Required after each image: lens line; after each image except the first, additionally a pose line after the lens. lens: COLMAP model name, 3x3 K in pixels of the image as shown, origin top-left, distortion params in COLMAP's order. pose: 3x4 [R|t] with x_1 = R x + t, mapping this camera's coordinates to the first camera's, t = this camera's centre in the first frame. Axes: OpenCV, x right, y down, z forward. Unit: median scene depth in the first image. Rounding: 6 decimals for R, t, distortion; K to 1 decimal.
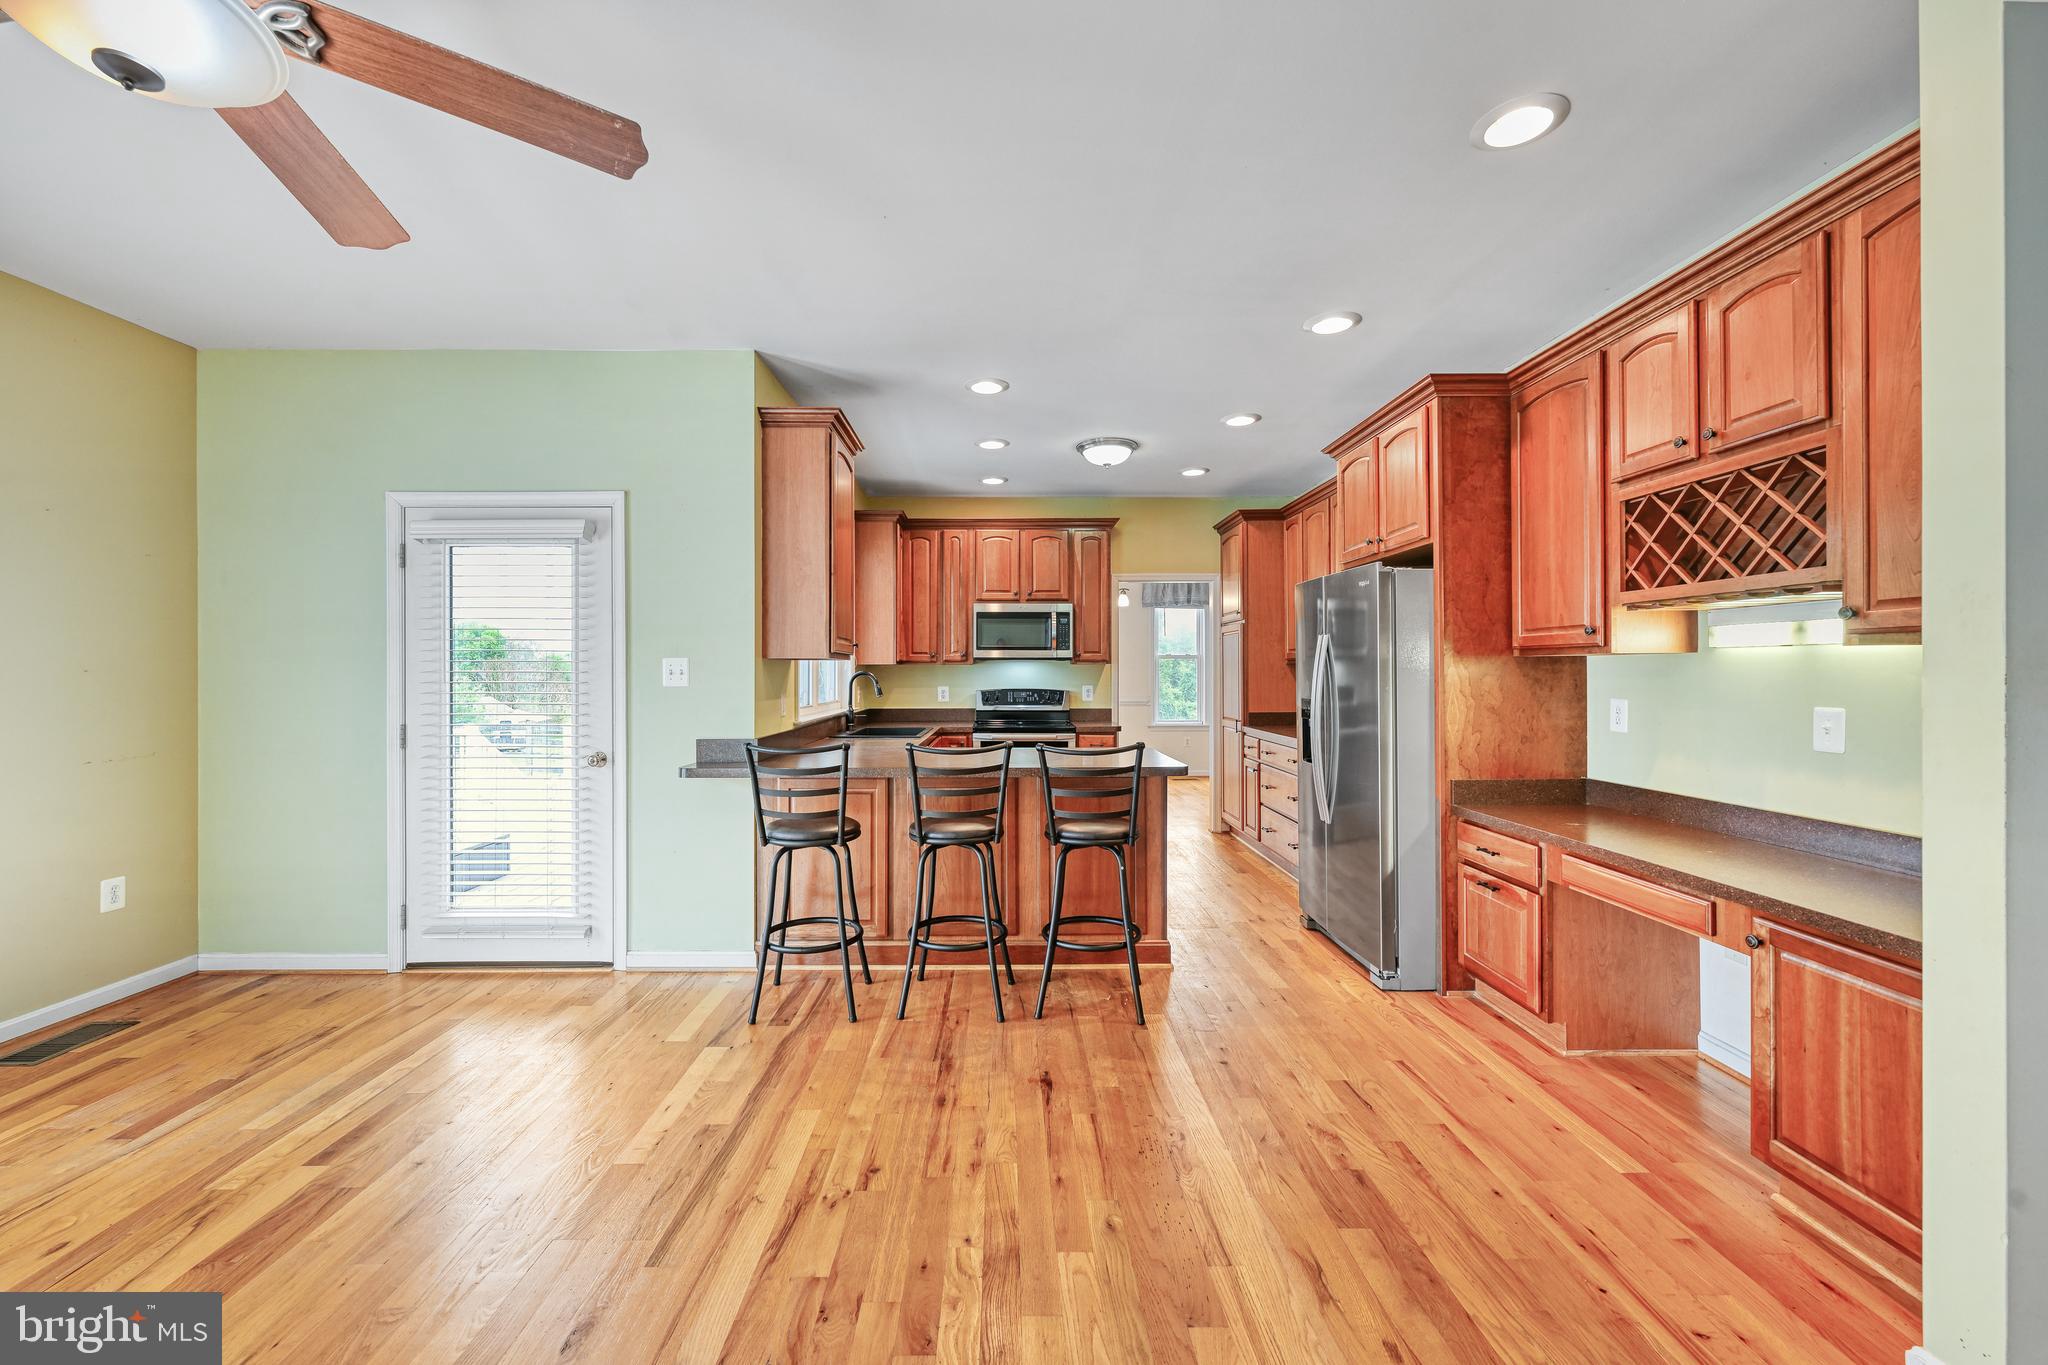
lens RADIAL K [[813.7, 0, 1014.1], [0, 813.7, 674.7], [0, 0, 1]] dist [-0.001059, -0.000315]
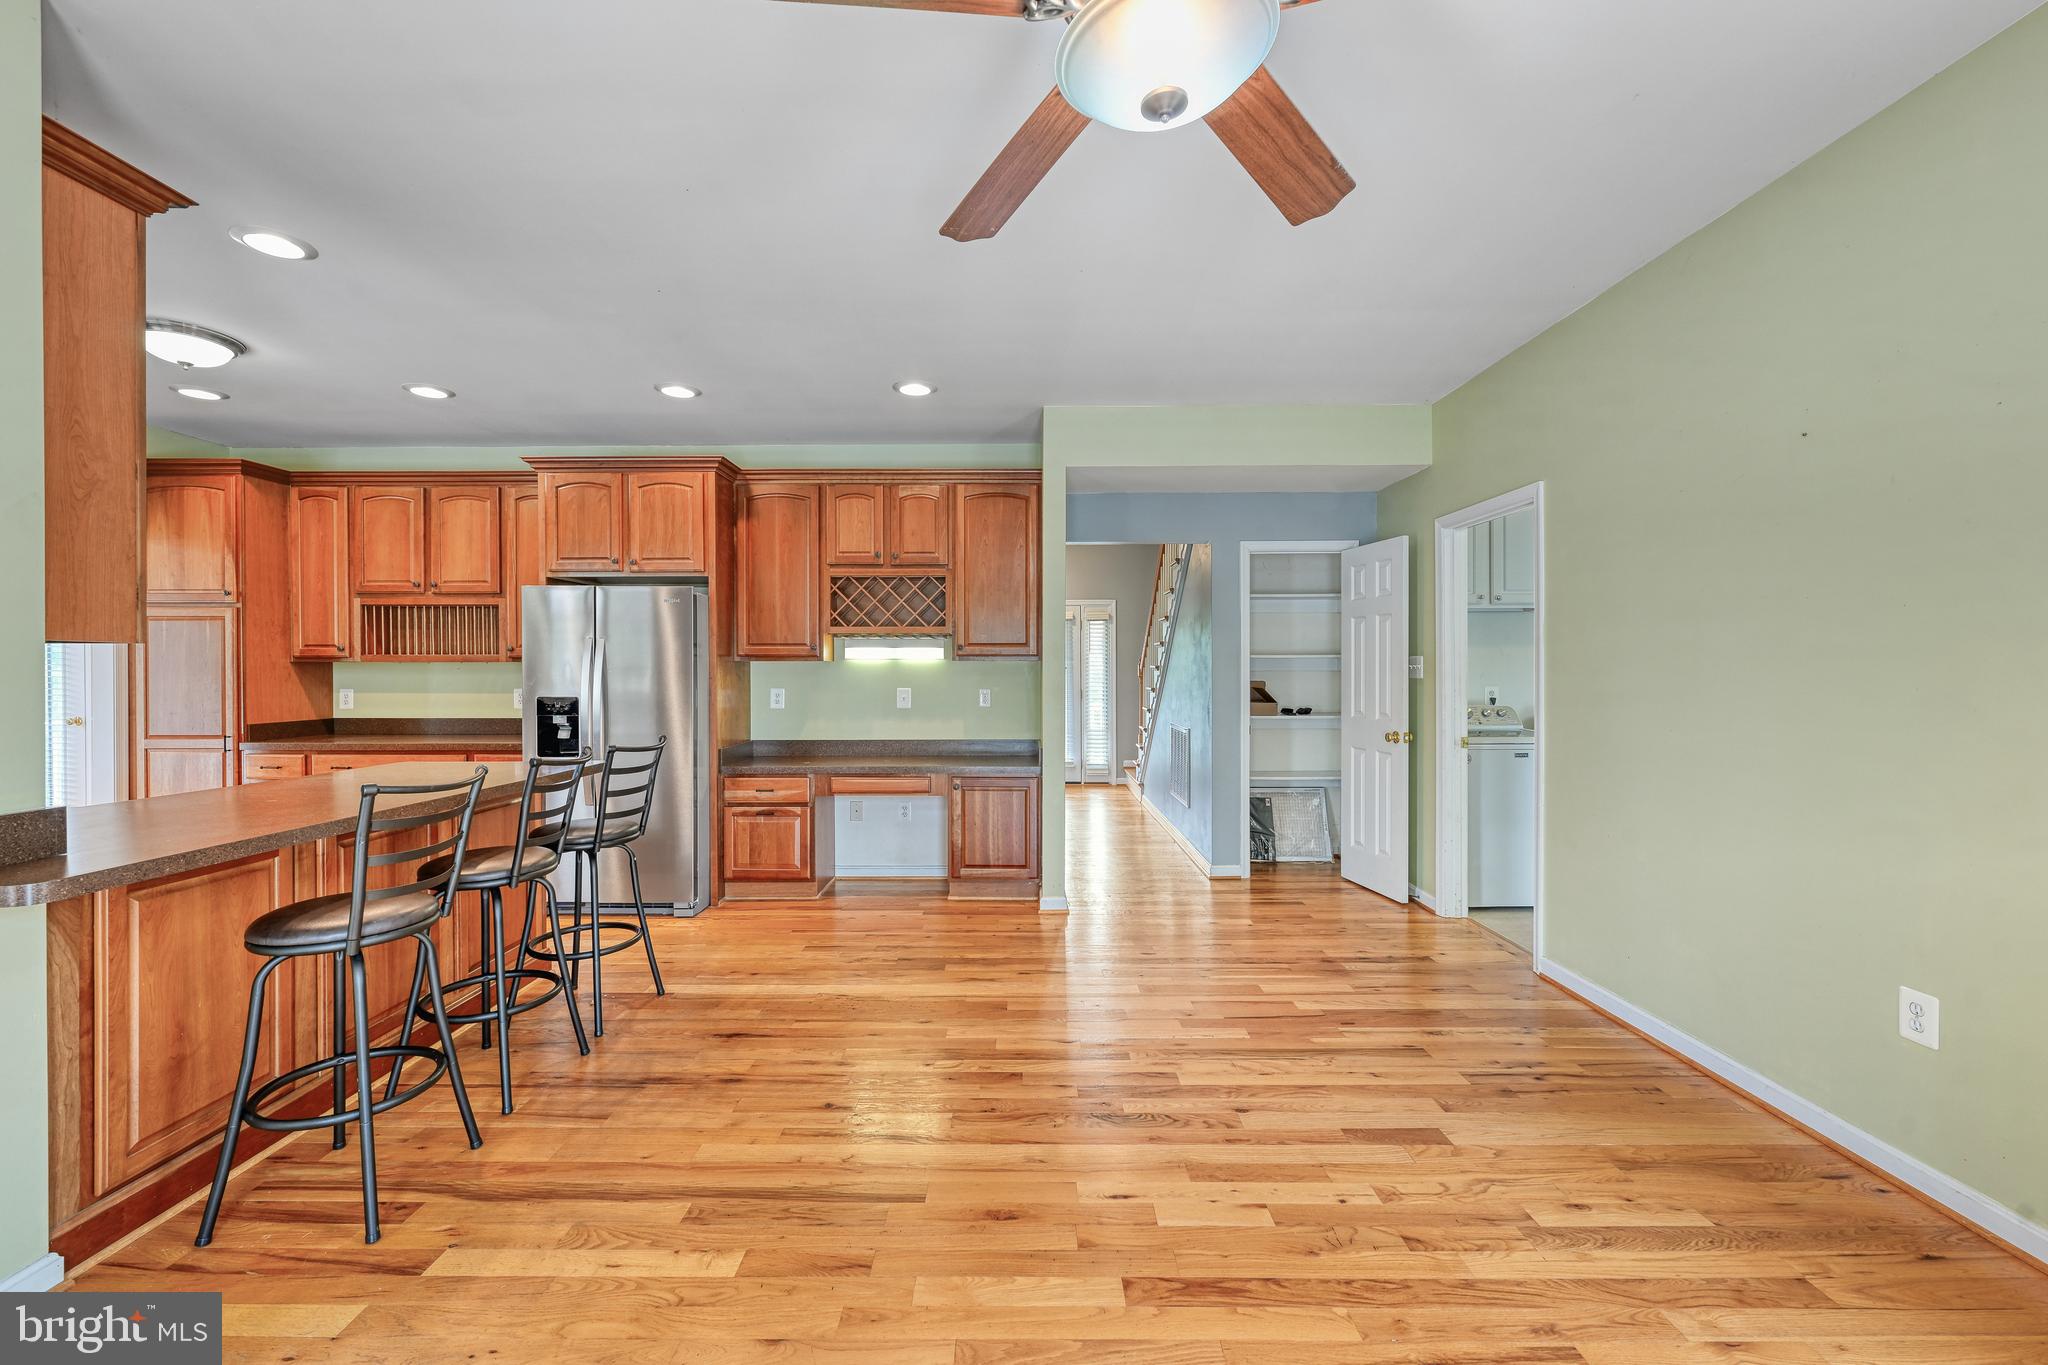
lens RADIAL K [[824.1, 0, 1015.1], [0, 824.1, 672.4], [0, 0, 1]] dist [0.000175, -0.000251]
pose [[0.022379, 0.002290, 0.999747, -0.913790], [0.003192, 0.999992, -0.002362, 0.003020], [-0.999744, 0.003244, 0.022372, 0.489503]]
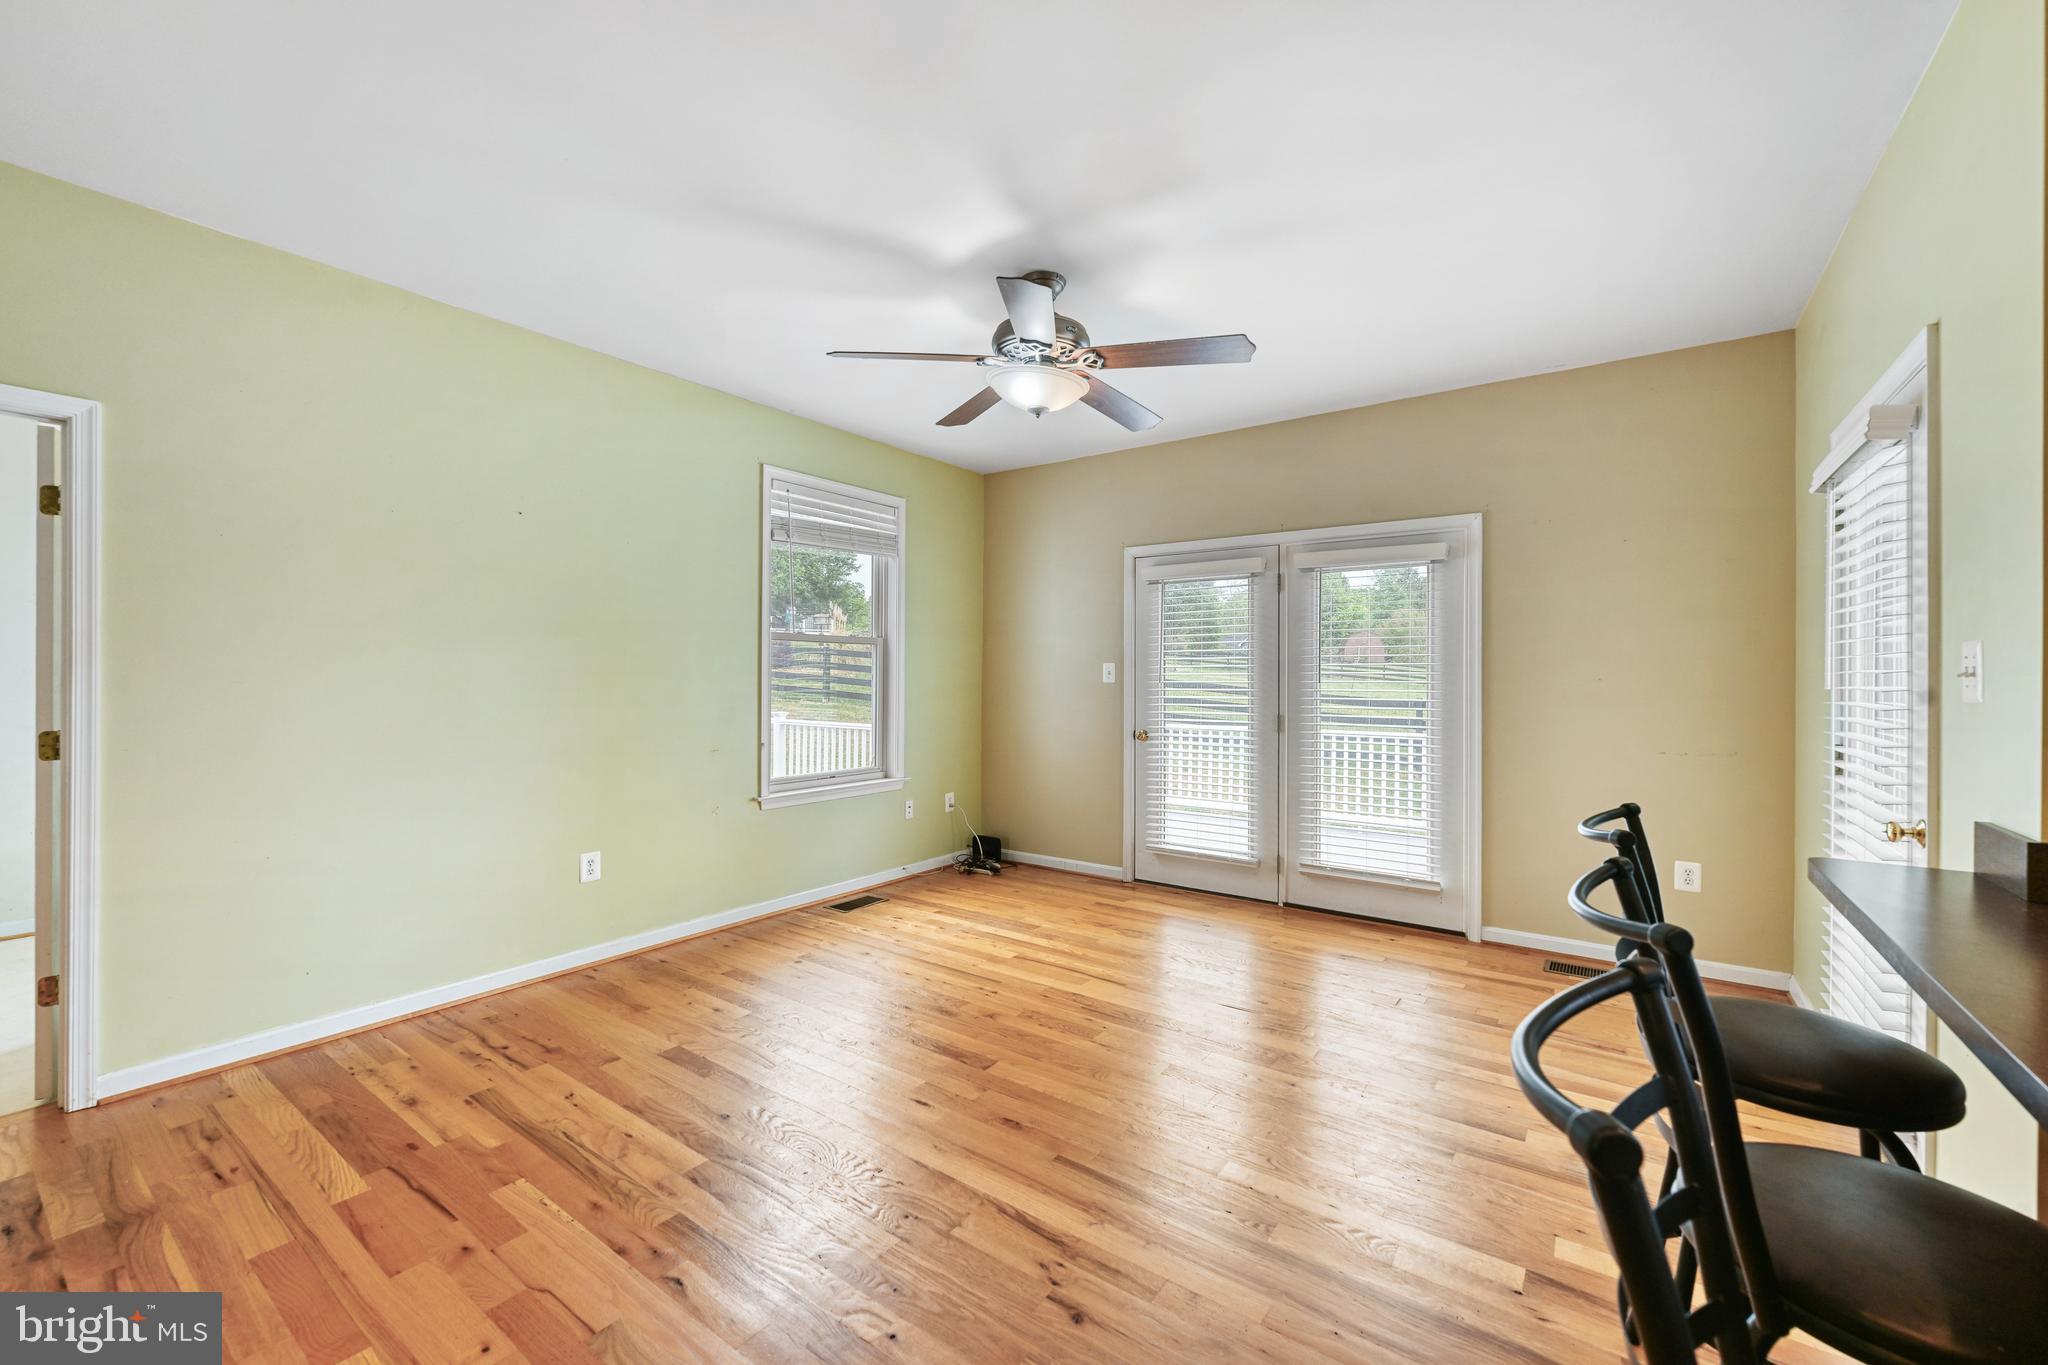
lens RADIAL K [[822.9, 0, 1013.6], [0, 822.9, 674.9], [0, 0, 1]] dist [-0.001423, 0.000307]
pose [[-0.600666, -0.000460, -0.799500, 0.336574], [-0.003541, 0.999992, 0.002084, -0.000979], [0.799492, 0.004083, -0.600662, 0.976340]]
